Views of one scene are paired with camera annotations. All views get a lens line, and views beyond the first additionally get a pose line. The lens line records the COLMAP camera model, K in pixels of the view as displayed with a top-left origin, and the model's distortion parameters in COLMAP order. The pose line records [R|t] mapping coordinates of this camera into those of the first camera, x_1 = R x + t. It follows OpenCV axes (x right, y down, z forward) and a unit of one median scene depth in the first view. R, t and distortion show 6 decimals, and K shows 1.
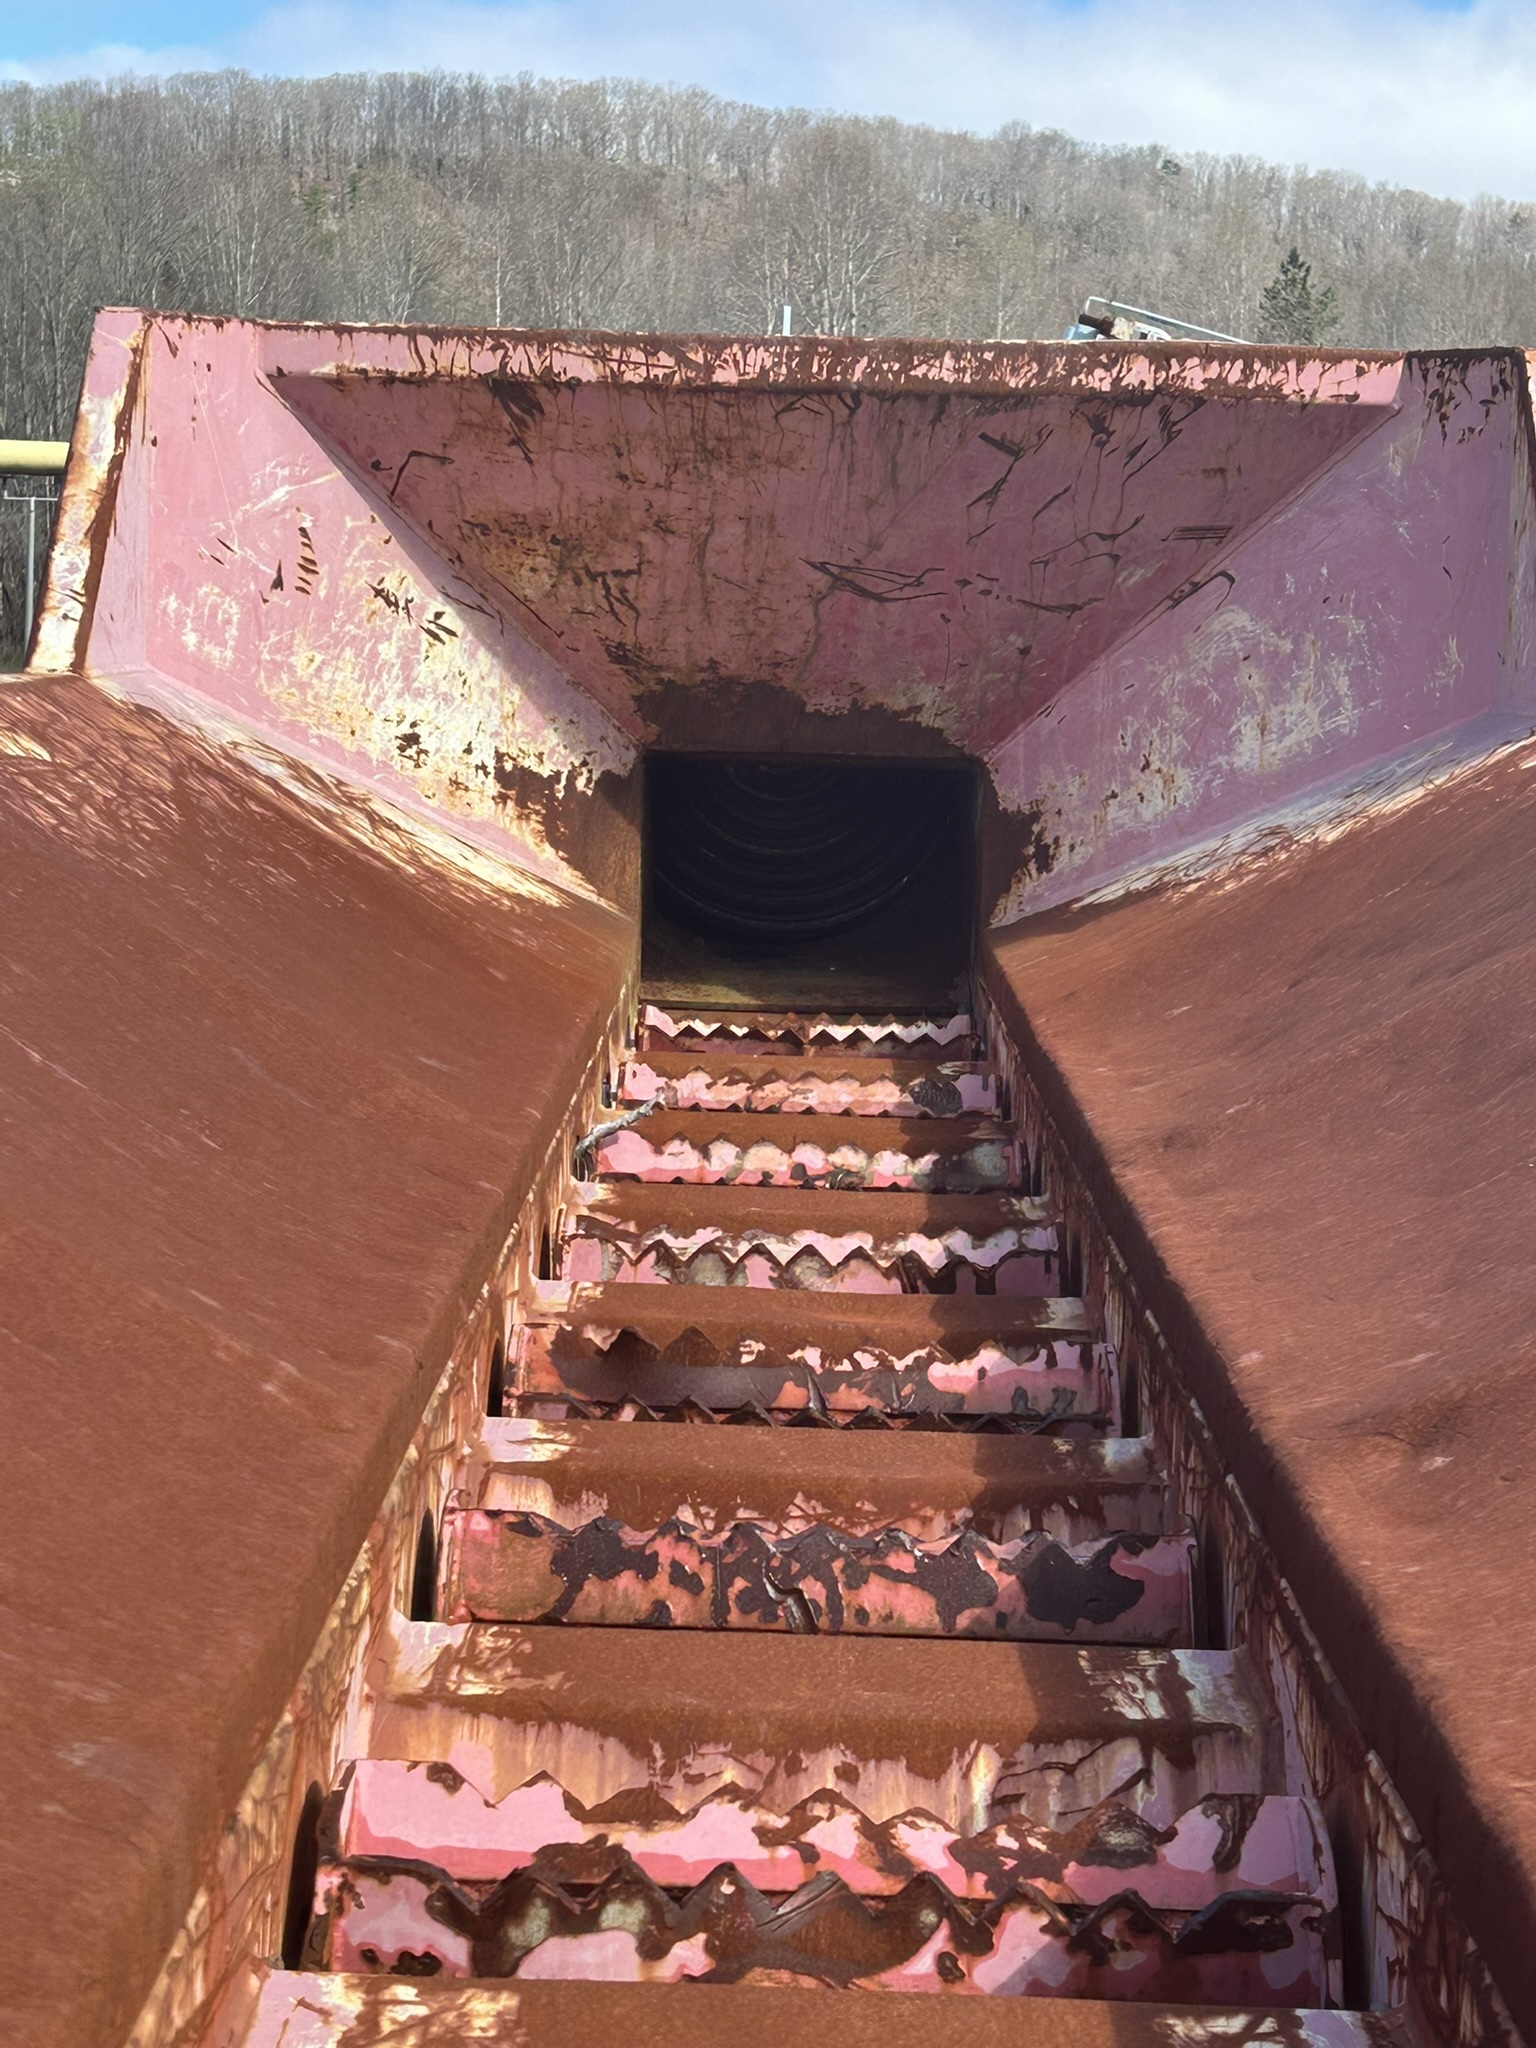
lens RADIAL K [[3847.9, 0, 762.9], [0, 3847.9, 1015.7], [0, 0, 1]] dist [0.175972, 0.000000]
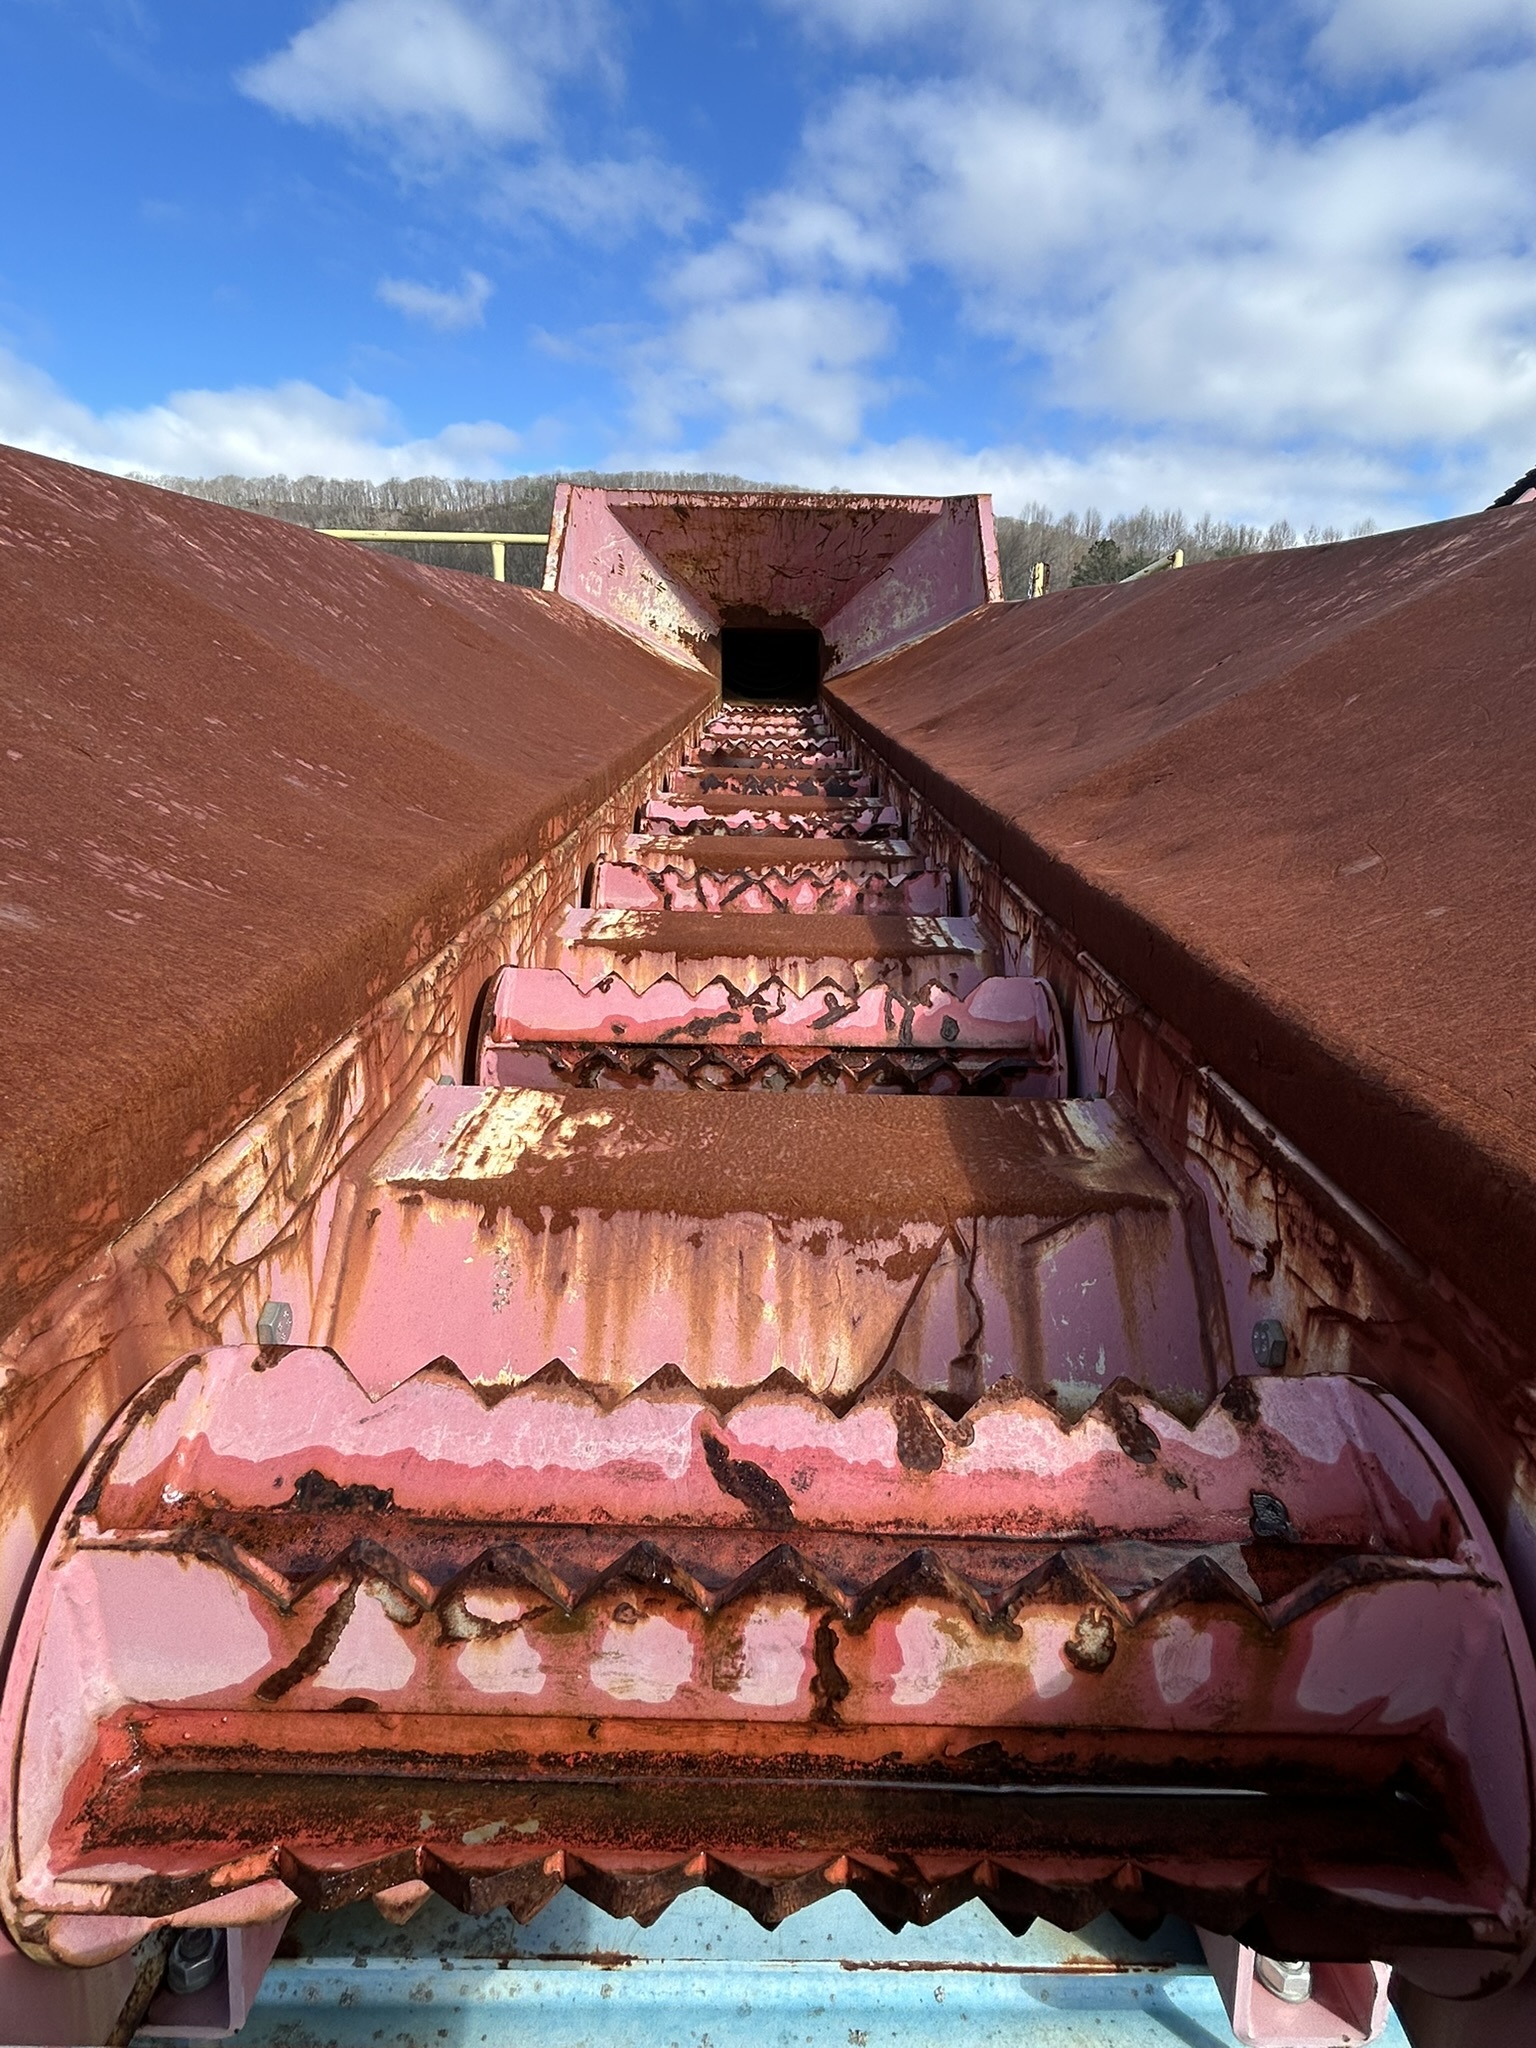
lens RADIAL K [[1121.1, 0, 784.7], [0, 1121.1, 1012.3], [0, 0, 1]] dist [0.003092, -0.012682]
pose [[0.999736, -0.013207, 0.018806, 0.002067], [0.008950, 0.977509, 0.210703, 0.060911], [-0.021166, -0.210479, 0.977369, -0.048934]]
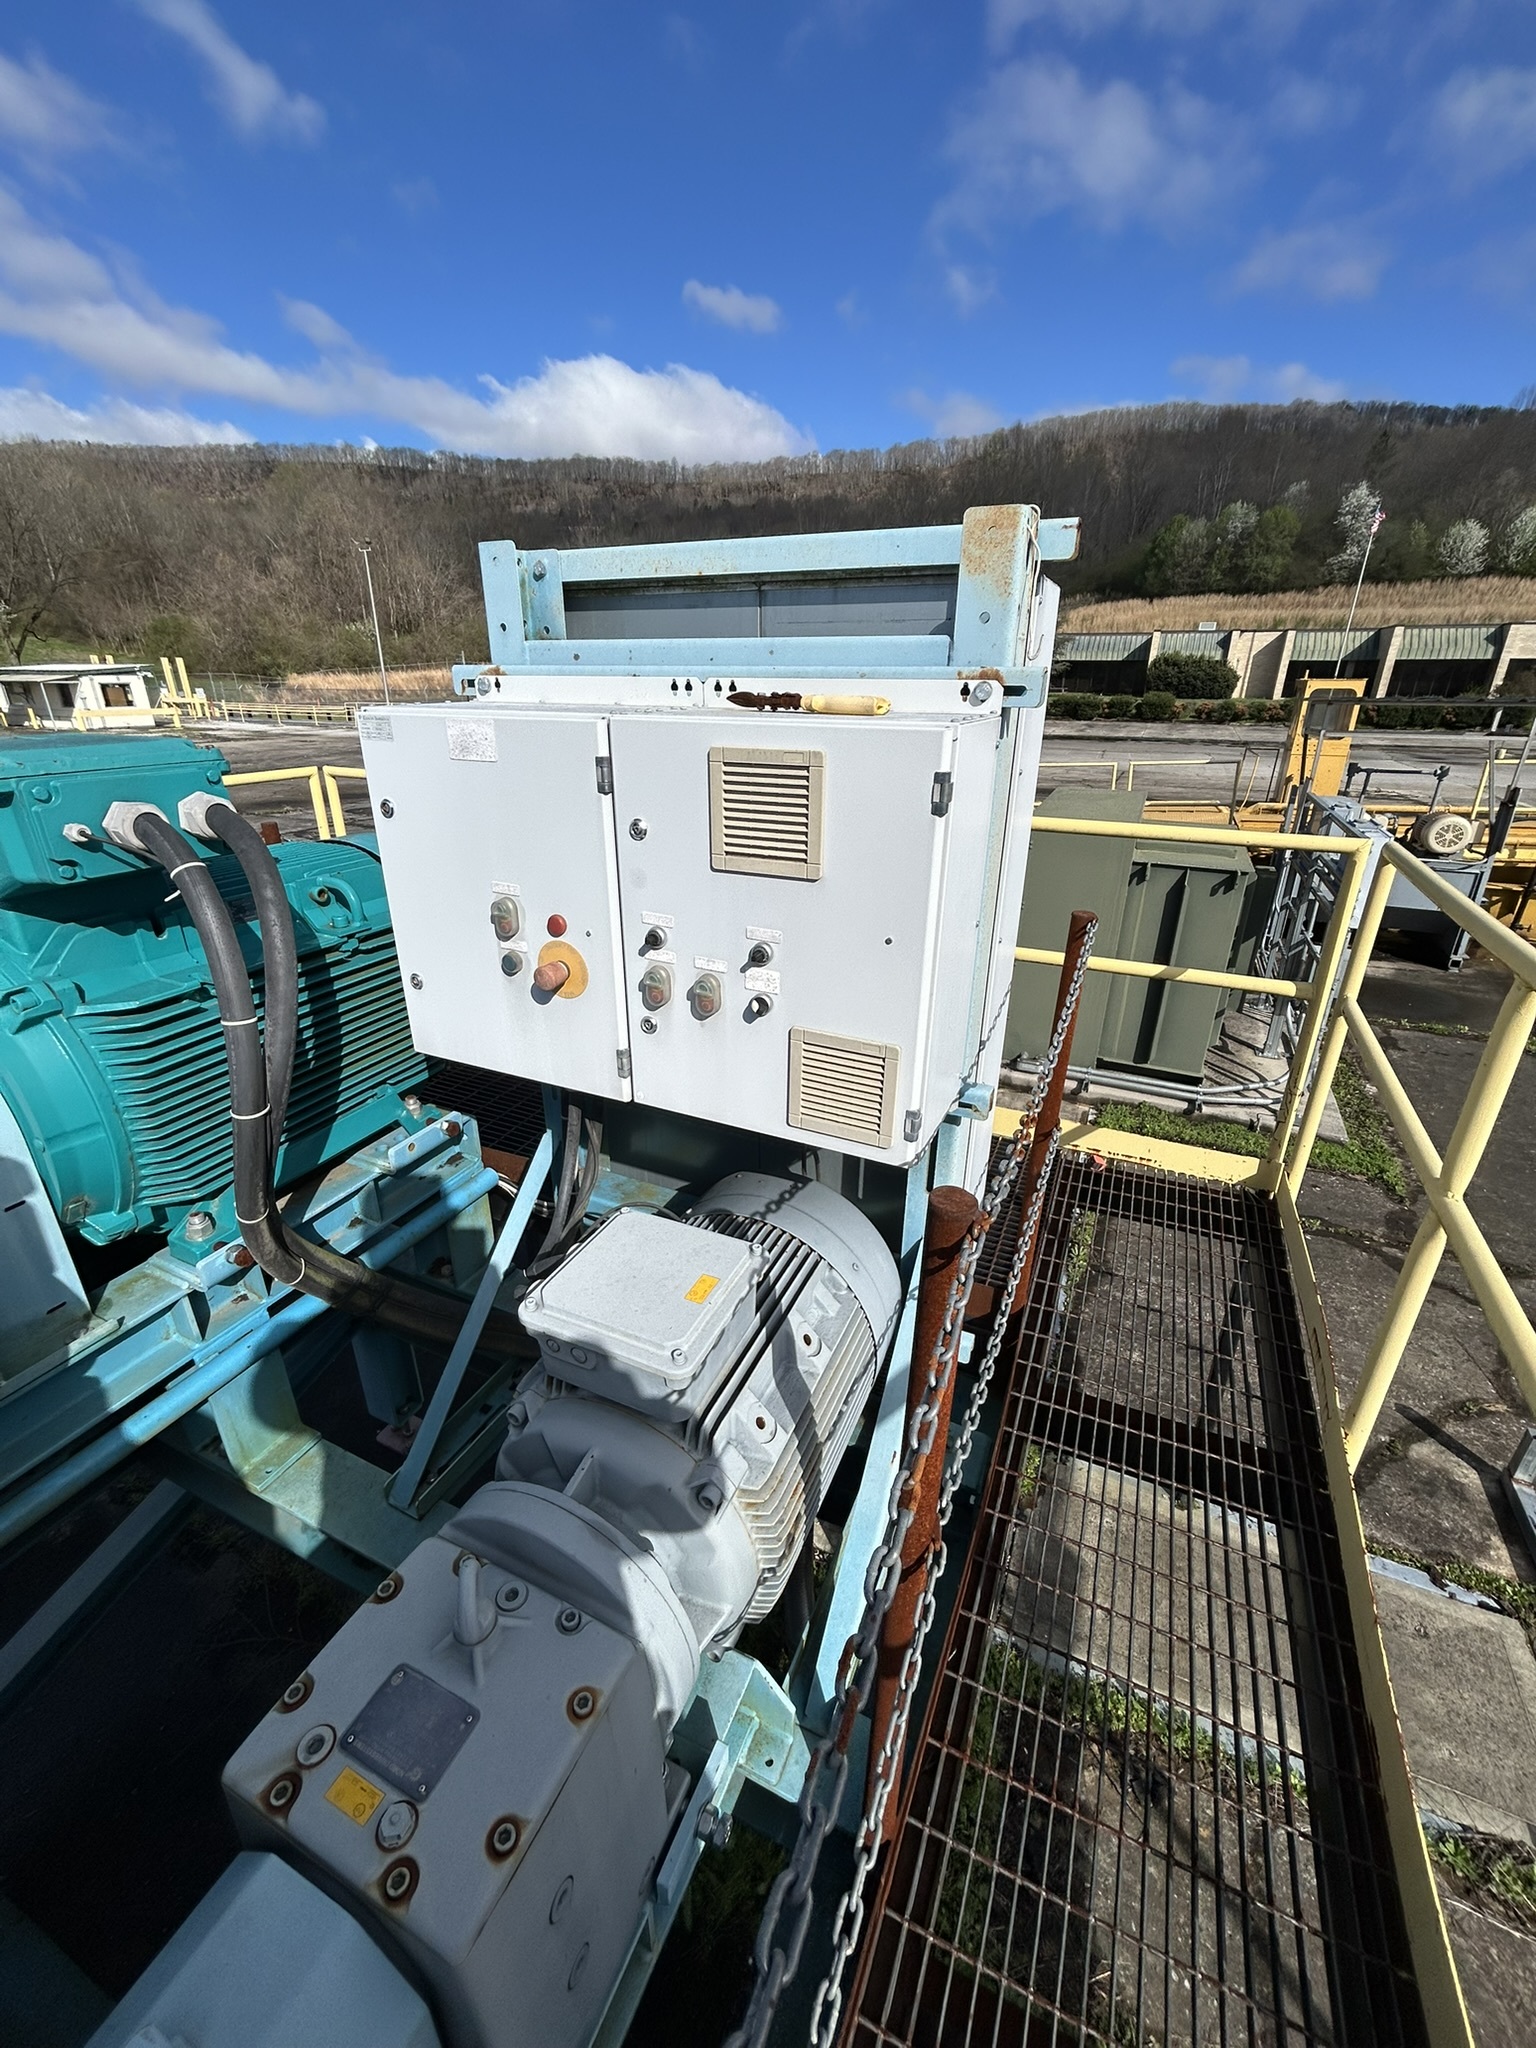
lens RADIAL K [[826.5, 0, 764.5], [0, 826.5, 1025.5], [0, 0, 1]] dist [-0.001091, 0.000514]
pose [[0.909076, 0.140346, -0.392281, 0.300073], [0.018897, 0.926697, 0.375335, -0.238103], [0.416202, -0.348620, 0.839785, 1.487520]]
